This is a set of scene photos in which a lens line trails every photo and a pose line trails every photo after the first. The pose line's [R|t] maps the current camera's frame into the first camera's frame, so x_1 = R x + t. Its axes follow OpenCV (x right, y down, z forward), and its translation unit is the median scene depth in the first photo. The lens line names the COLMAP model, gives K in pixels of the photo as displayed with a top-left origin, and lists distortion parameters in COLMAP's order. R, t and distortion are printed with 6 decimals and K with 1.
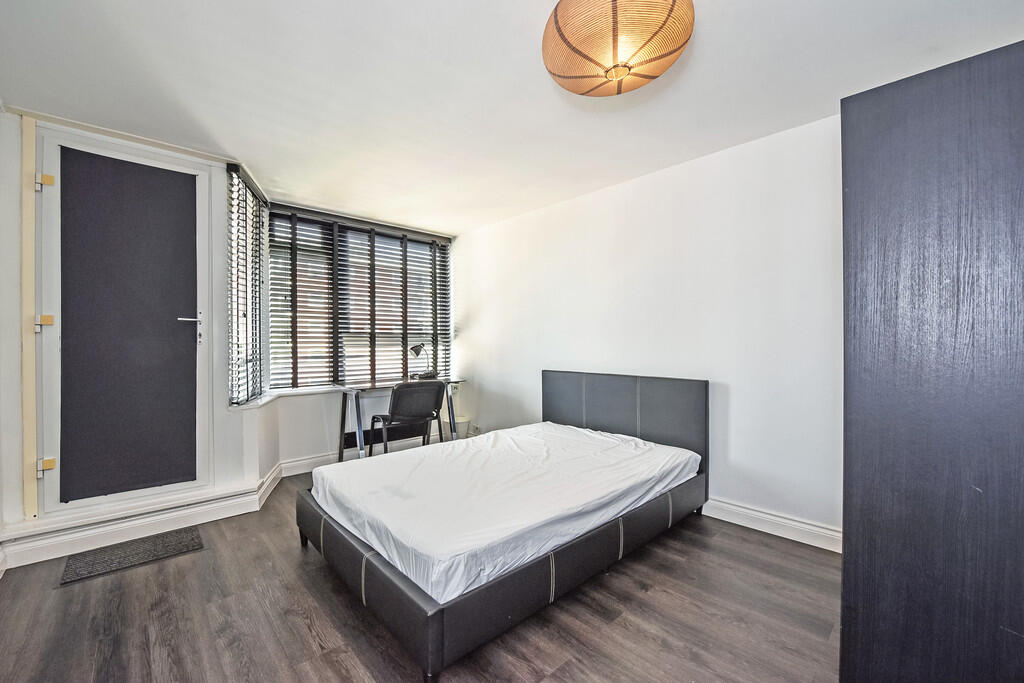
lens RADIAL K [[413.7, 0, 524.9], [0, 413.7, 341.0], [0, 0, 1]] dist [-0.023042, 0.000153]
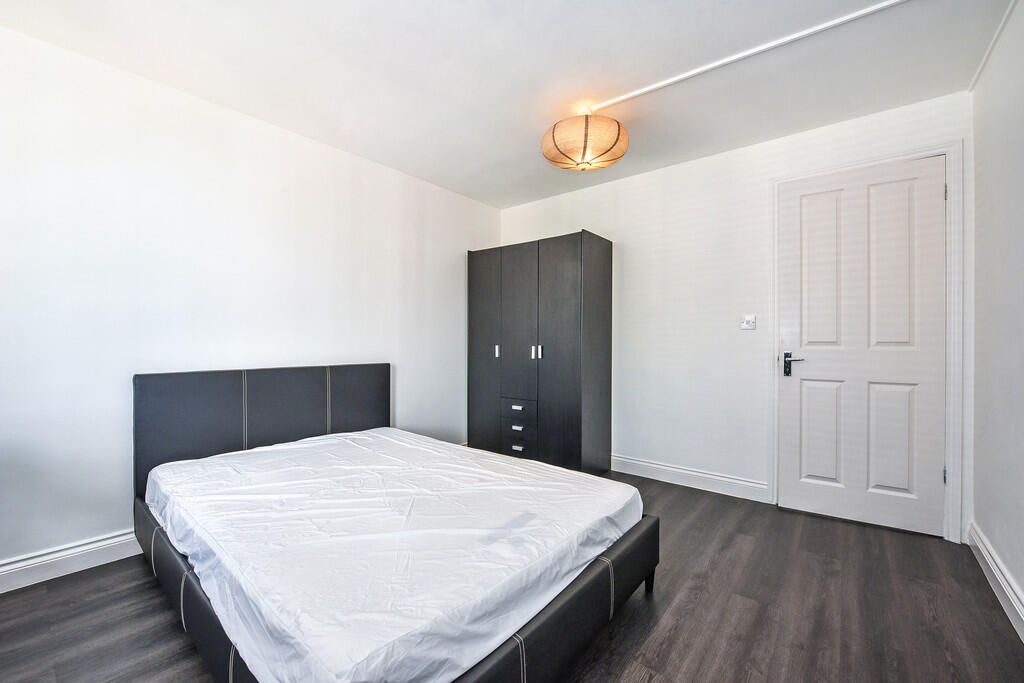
lens RADIAL K [[413.7, 0, 524.9], [0, 413.7, 341.0], [0, 0, 1]] dist [-0.023042, 0.000153]
pose [[-0.133031, -0.000558, 0.991112, -0.711780], [0.003016, 0.999995, 0.000968, 0.036835], [-0.991107, 0.003118, -0.133029, 0.754504]]
